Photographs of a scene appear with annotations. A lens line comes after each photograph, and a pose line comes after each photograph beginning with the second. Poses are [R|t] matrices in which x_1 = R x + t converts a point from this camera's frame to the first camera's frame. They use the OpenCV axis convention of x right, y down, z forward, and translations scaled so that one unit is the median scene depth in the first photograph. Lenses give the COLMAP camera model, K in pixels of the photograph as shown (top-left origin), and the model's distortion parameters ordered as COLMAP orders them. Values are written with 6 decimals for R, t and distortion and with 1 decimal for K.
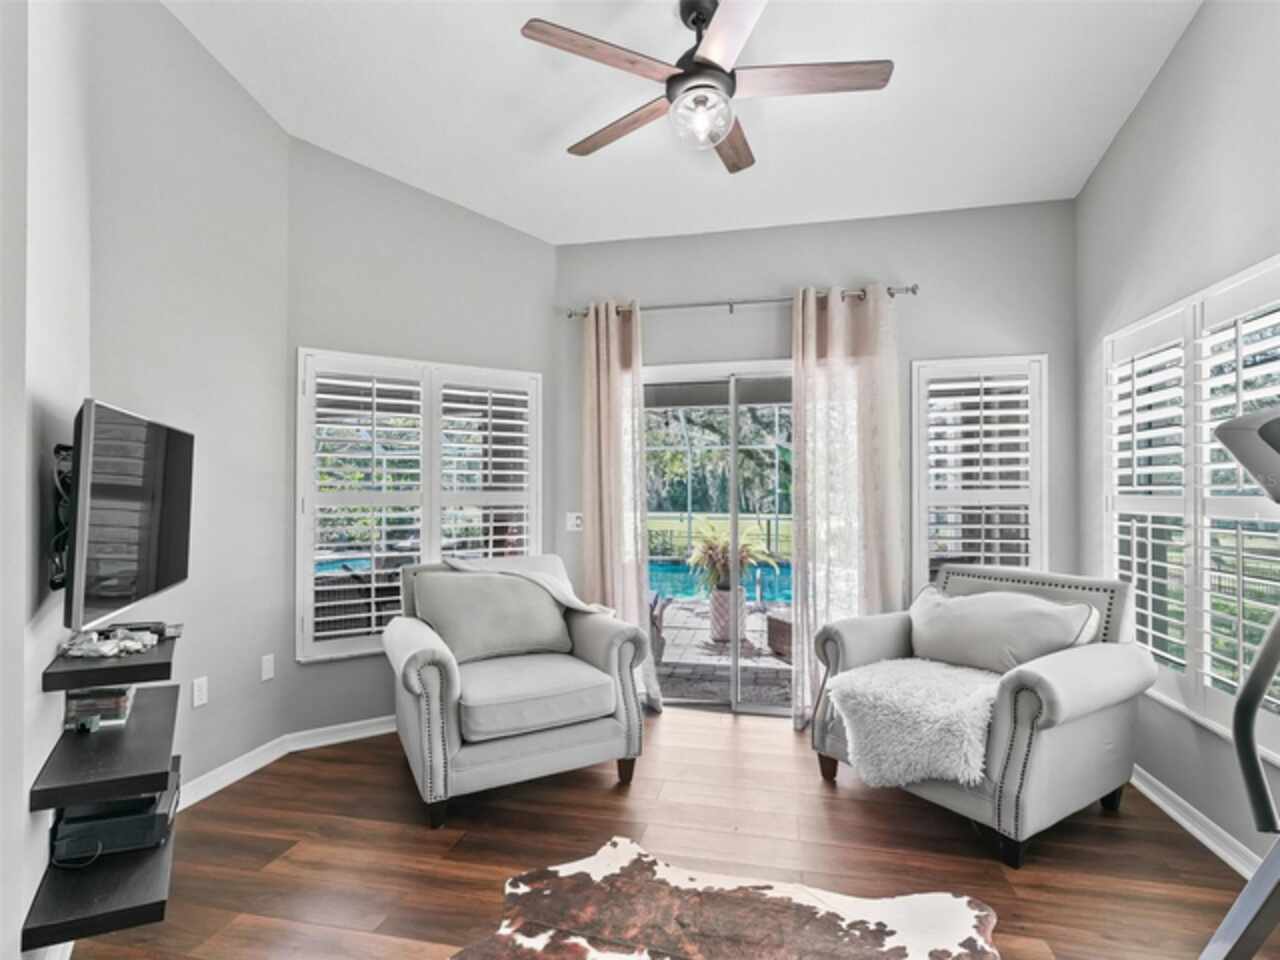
lens RADIAL K [[644.5, 0, 640.0], [0, 644.5, 480.0], [0, 0, 1]] dist [0.027673, -0.000149]
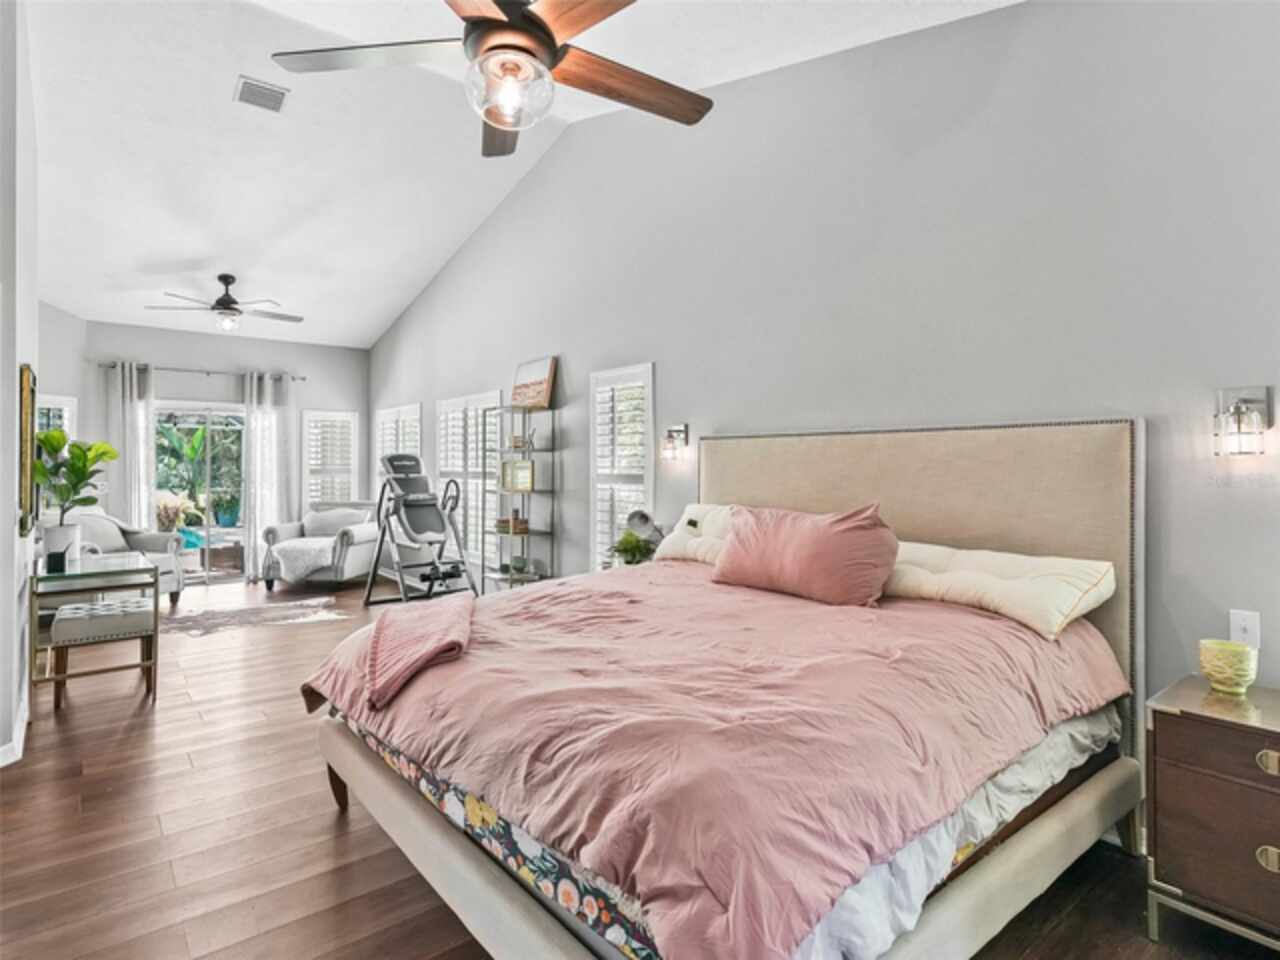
lens RADIAL K [[709.0, 0, 637.3], [0, 709.0, 459.7], [0, 0, 1]] dist [-0.001106, 0.000086]
pose [[0.617868, 0.004248, 0.786271, -0.824321], [-0.020501, 0.999732, 0.010708, -0.067278], [-0.786015, -0.022736, 0.617789, -1.483513]]
